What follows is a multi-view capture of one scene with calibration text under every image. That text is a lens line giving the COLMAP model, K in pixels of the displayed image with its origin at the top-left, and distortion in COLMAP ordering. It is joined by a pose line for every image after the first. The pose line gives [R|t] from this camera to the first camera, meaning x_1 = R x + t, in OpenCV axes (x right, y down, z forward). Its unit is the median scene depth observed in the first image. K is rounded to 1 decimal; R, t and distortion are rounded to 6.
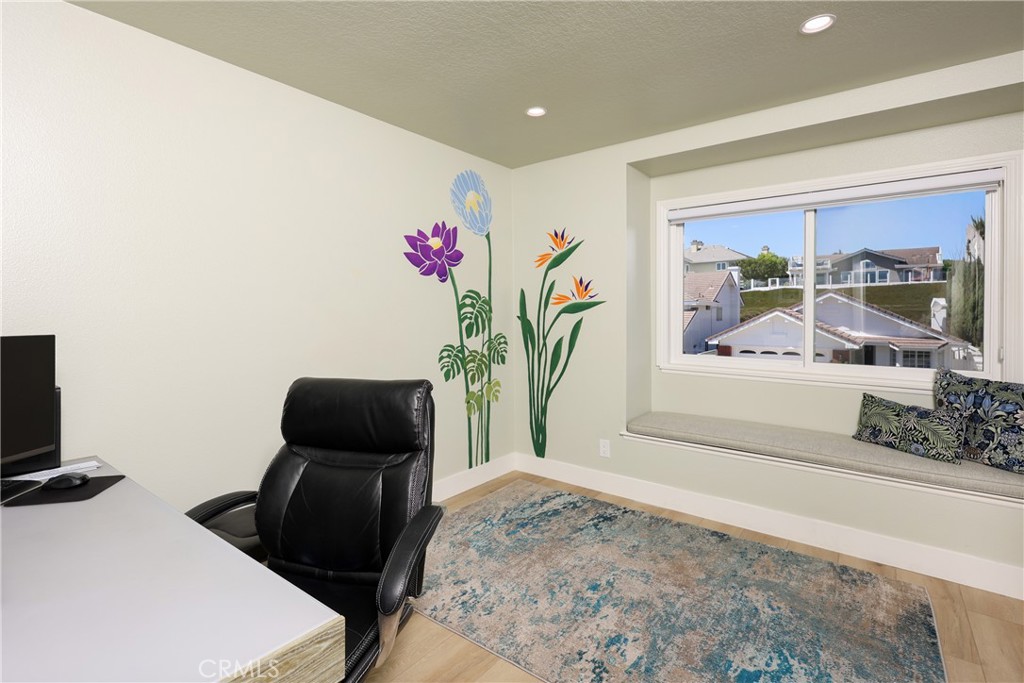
lens RADIAL K [[483.6, 0, 510.6], [0, 483.6, 302.9], [0, 0, 1]] dist [0.001490, -0.000429]
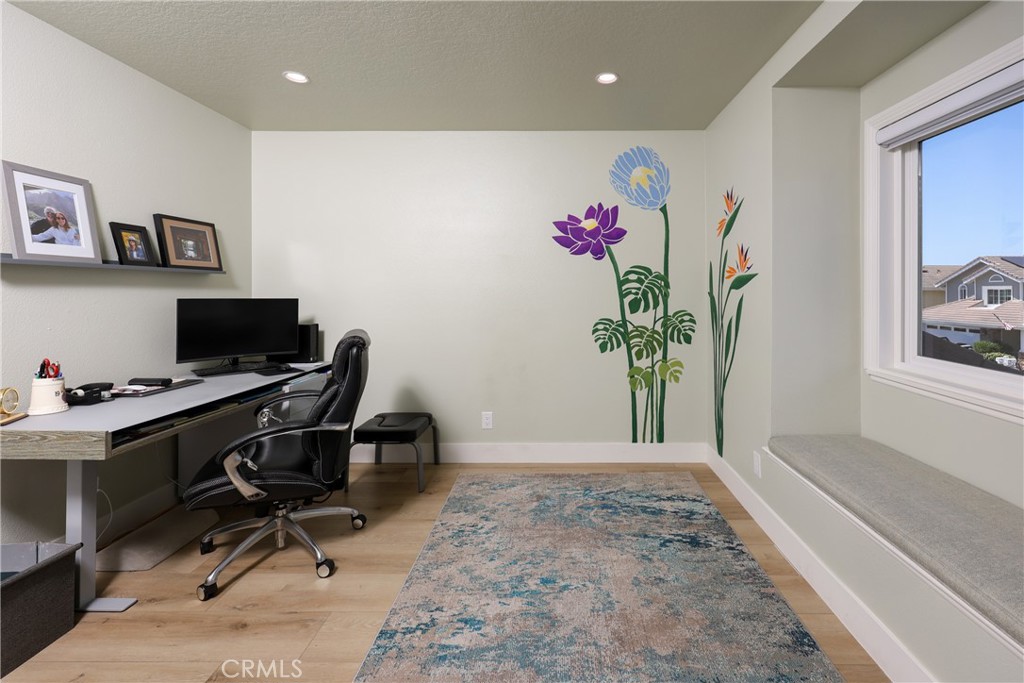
lens RADIAL K [[422.0, 0, 512.8], [0, 422.0, 279.3], [0, 0, 1]] dist [0.001774, 0.000249]
pose [[0.616379, -0.015539, -0.787296, 0.464063], [0.014800, 0.999857, -0.008148, 0.005096], [0.787311, -0.006629, 0.616521, 0.263864]]
